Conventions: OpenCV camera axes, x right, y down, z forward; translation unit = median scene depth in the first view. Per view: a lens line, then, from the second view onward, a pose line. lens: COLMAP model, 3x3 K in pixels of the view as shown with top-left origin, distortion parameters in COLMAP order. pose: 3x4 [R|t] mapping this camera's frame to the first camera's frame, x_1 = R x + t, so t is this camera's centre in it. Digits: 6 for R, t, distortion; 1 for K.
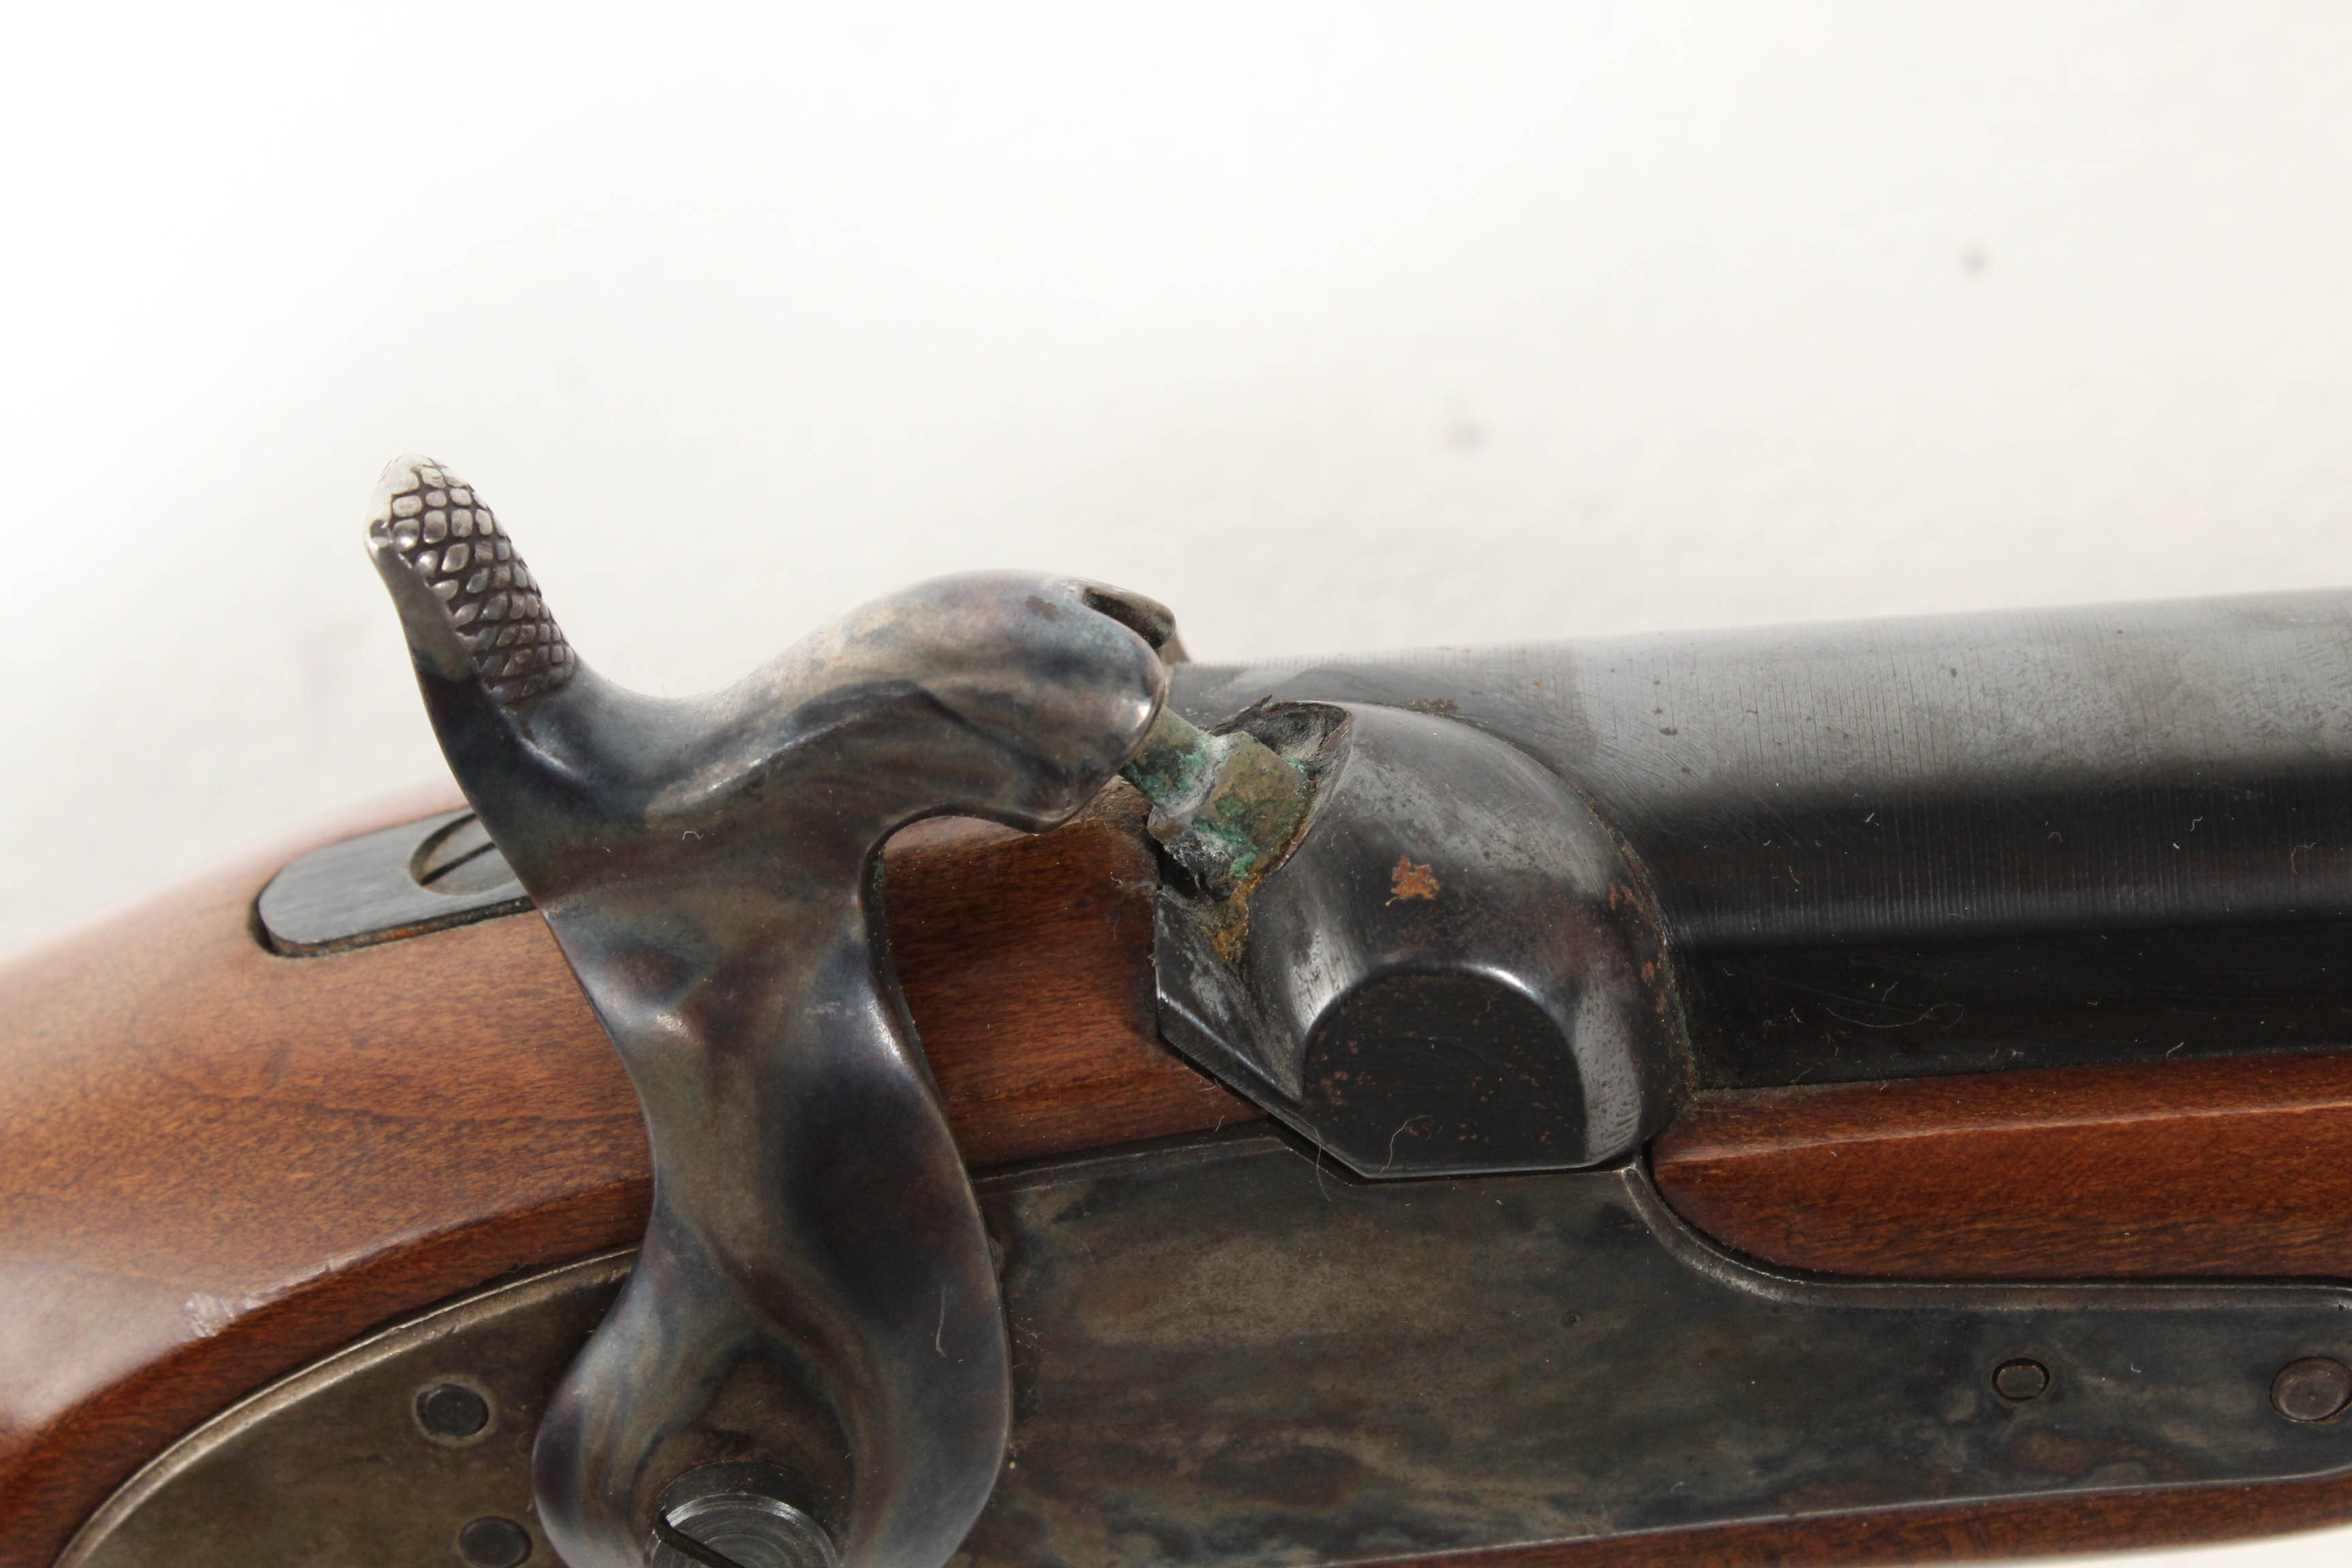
lens RADIAL K [[5434.6, 0, 1199.7], [0, 5434.6, 779.8], [0, 0, 1]] dist [0.078443, 0.000000]
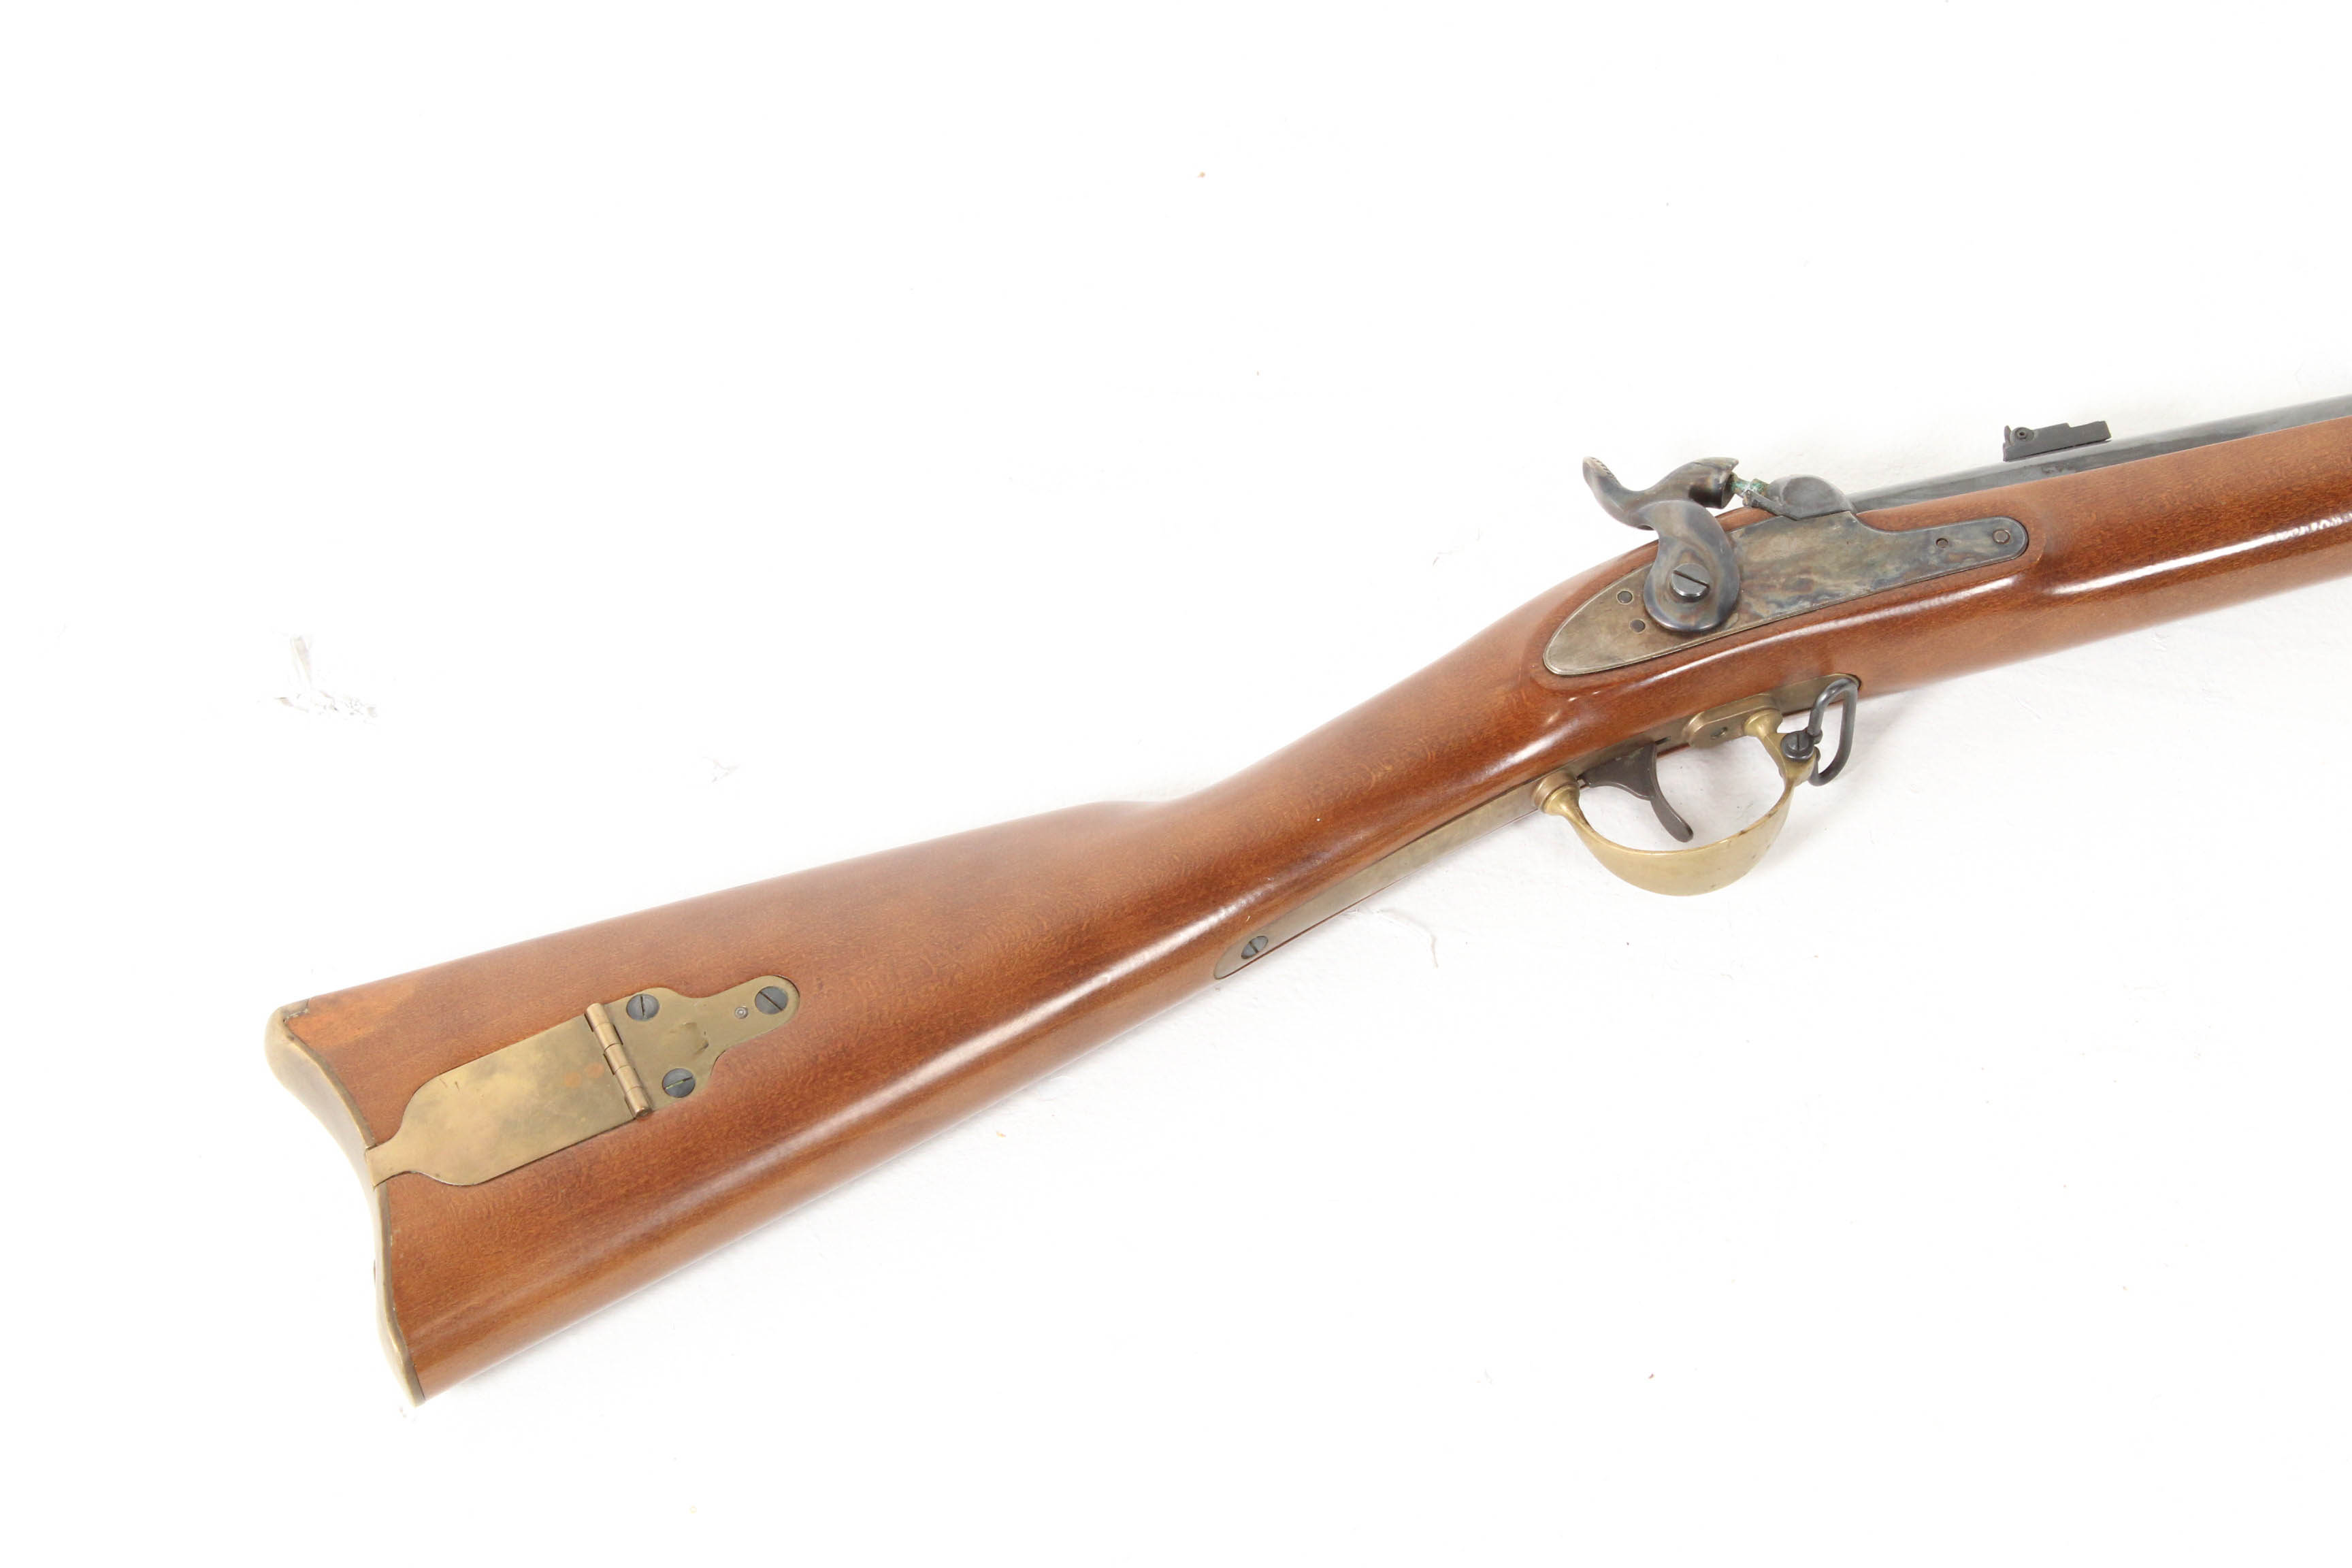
lens RADIAL K [[5434.6, 0, 1166.8], [0, 5434.6, 767.0], [0, 0, 1]] dist [0.078443, 0.000000]
pose [[0.991013, -0.117992, 0.063017, -0.862890], [0.104880, 0.392985, -0.913544, 4.541395], [0.083026, 0.911943, 0.401829, -0.827456]]
